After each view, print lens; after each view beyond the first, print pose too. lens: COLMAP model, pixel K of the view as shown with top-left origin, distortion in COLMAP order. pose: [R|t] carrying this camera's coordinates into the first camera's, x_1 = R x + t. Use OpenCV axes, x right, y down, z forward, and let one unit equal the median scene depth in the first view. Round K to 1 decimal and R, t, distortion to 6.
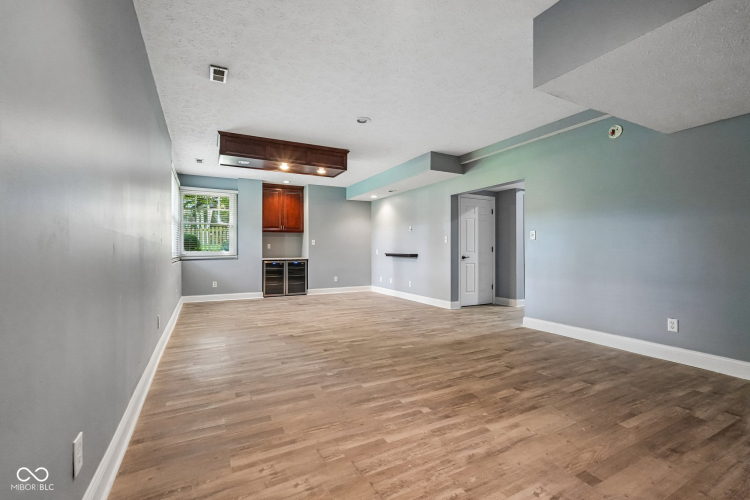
lens RADIAL K [[329.0, 0, 377.6], [0, 329.0, 250.2], [0, 0, 1]] dist [-0.014812, 0.006665]
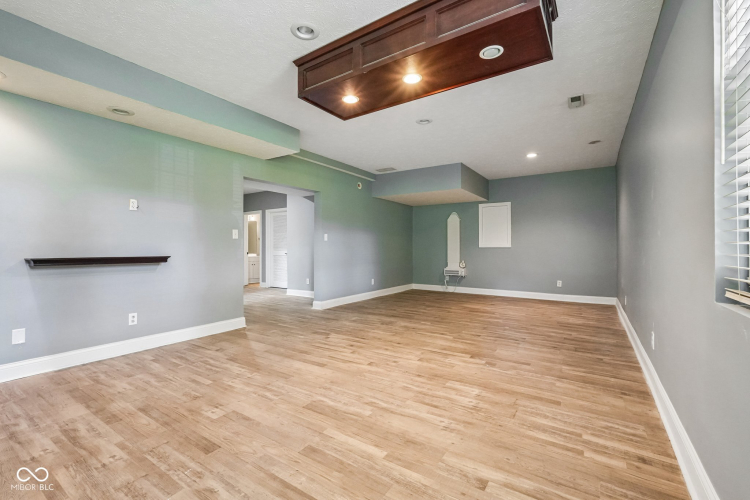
lens RADIAL K [[329.0, 0, 377.4], [0, 329.0, 247.5], [0, 0, 1]] dist [-0.014812, 0.006665]
pose [[-0.486666, 0.004425, 0.873577, -1.126988], [0.002924, 0.999990, -0.003436, -0.001739], [-0.873583, 0.000882, -0.486674, 2.127896]]
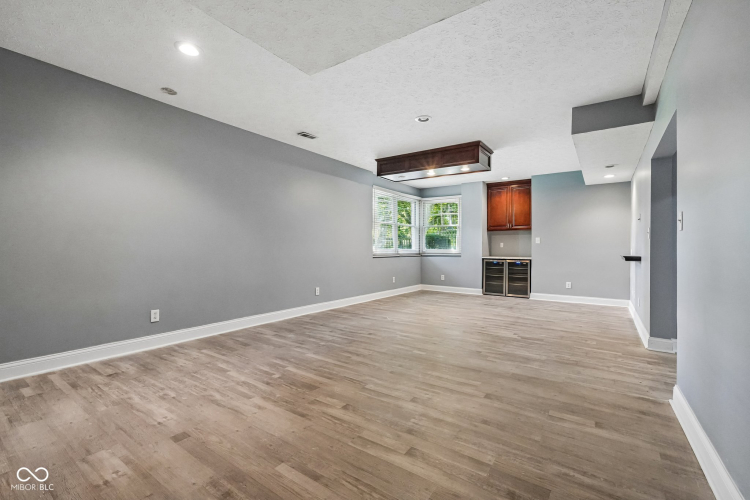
lens RADIAL K [[329.0, 0, 373.5], [0, 329.0, 250.9], [0, 0, 1]] dist [-0.014812, 0.006665]
pose [[0.459130, 0.012439, -0.888282, 1.017082], [-0.006507, 0.999922, 0.010640, -0.006216], [0.888345, 0.000895, 0.459175, 0.536028]]
